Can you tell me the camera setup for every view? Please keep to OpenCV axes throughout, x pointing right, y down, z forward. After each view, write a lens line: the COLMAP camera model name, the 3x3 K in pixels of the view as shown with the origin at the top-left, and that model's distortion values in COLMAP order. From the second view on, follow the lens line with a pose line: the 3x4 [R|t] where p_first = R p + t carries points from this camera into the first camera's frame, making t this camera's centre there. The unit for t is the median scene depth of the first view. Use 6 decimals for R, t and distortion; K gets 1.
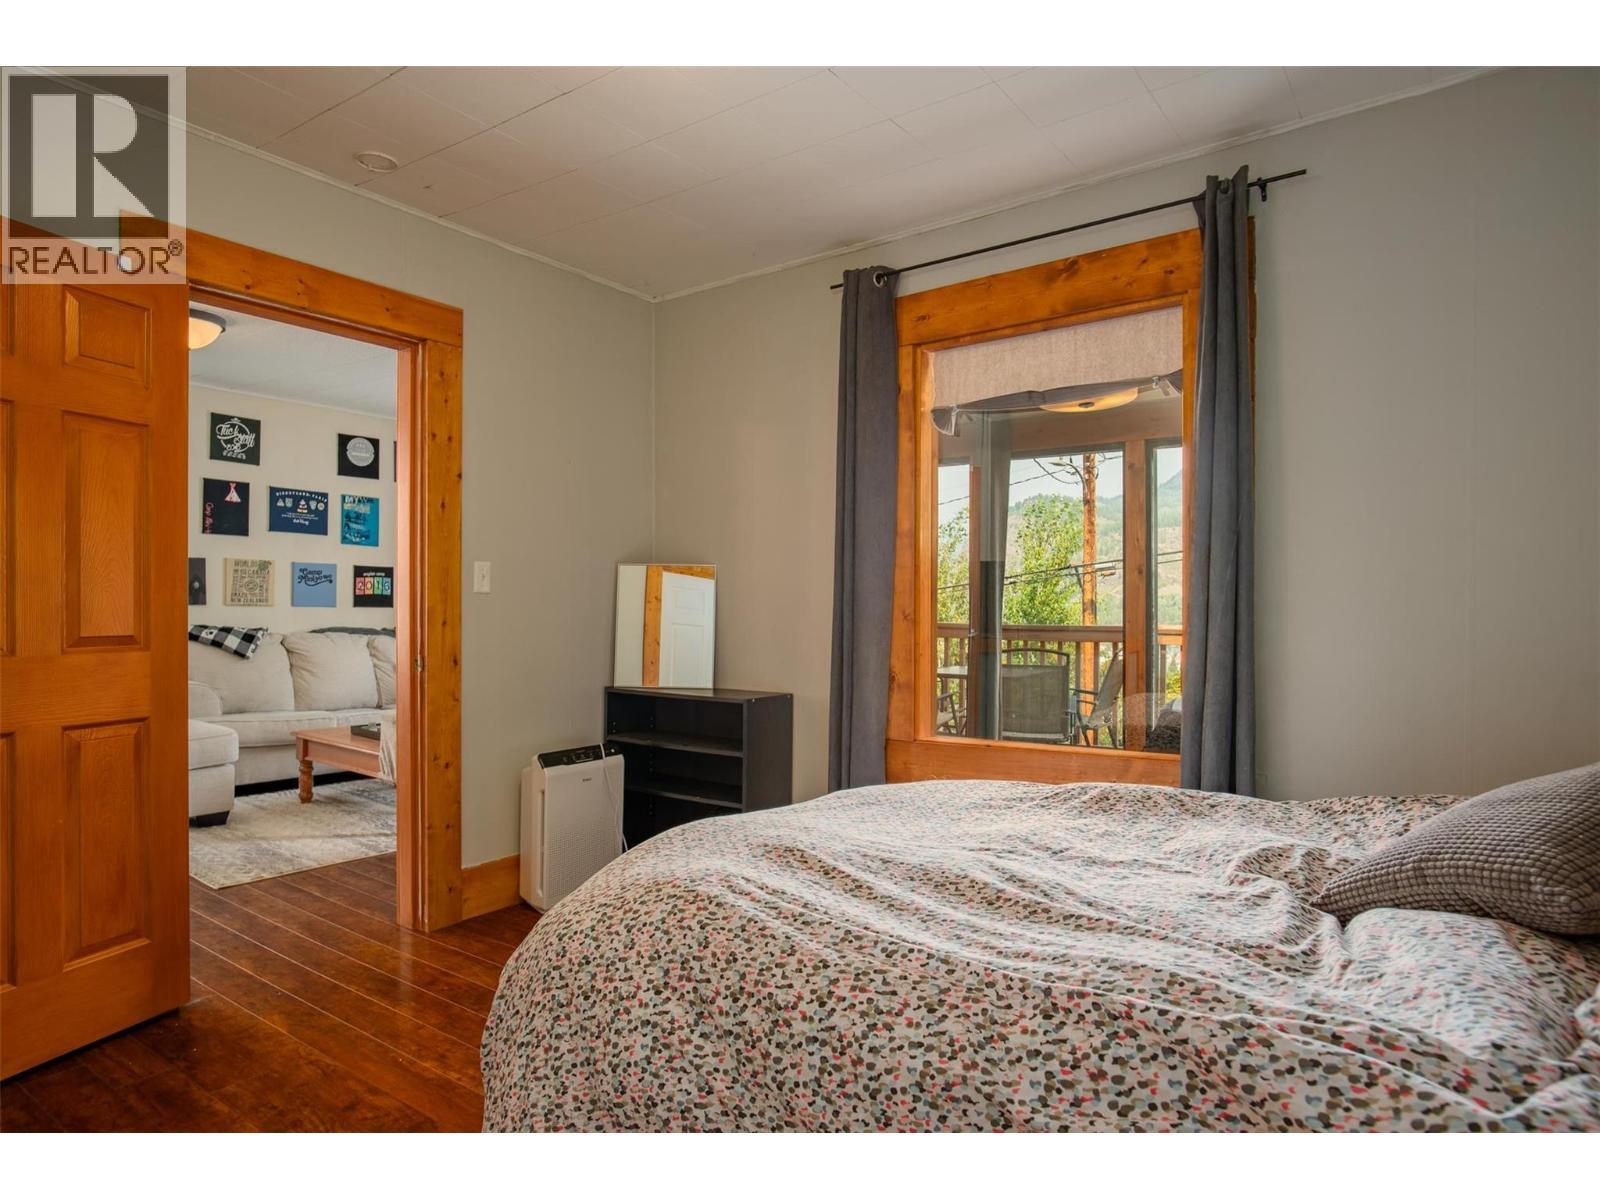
lens RADIAL K [[927.0, 0, 807.3], [0, 927.0, 604.7], [0, 0, 1]] dist [-0.032048, 0.015044]
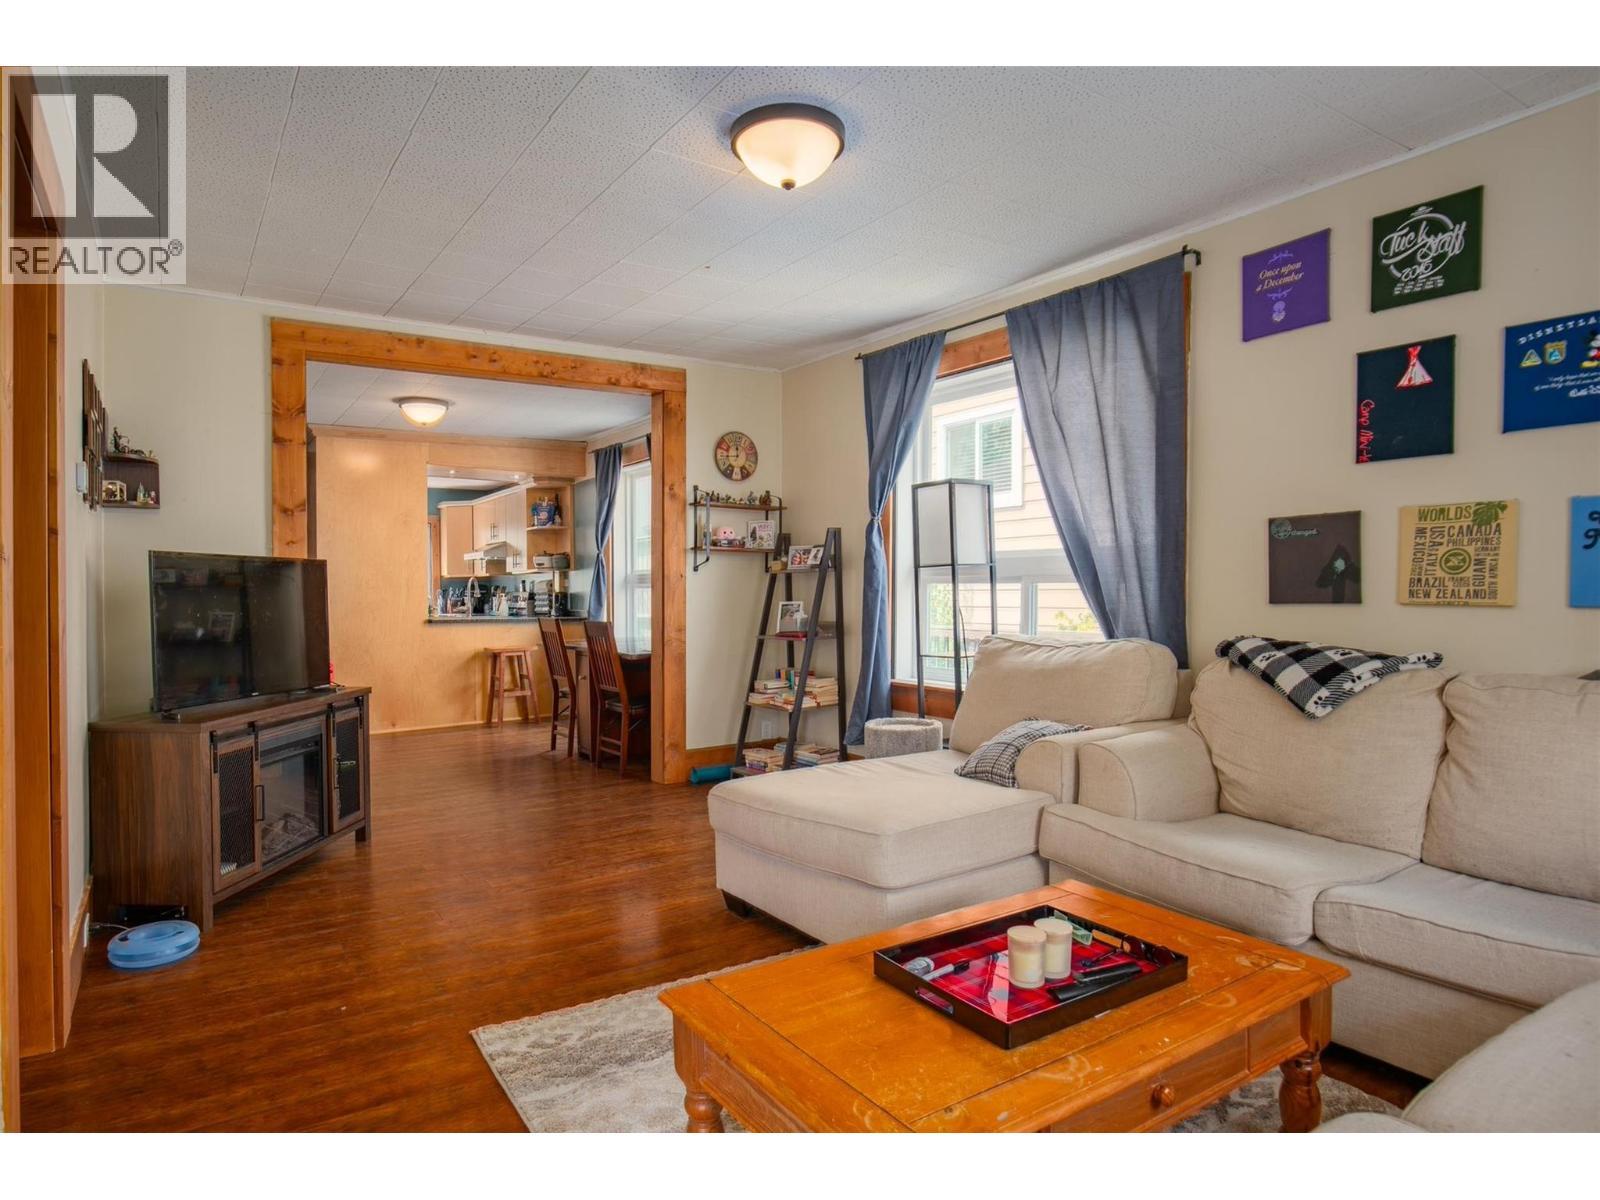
lens RADIAL K [[927.0, 0, 792.0], [0, 927.0, 604.9], [0, 0, 1]] dist [-0.032048, 0.015044]
pose [[-0.365211, 0.000181, -0.930925, -0.068171], [-0.007187, 0.999970, 0.003014, 0.001787], [0.930897, 0.007791, -0.365198, 0.871563]]
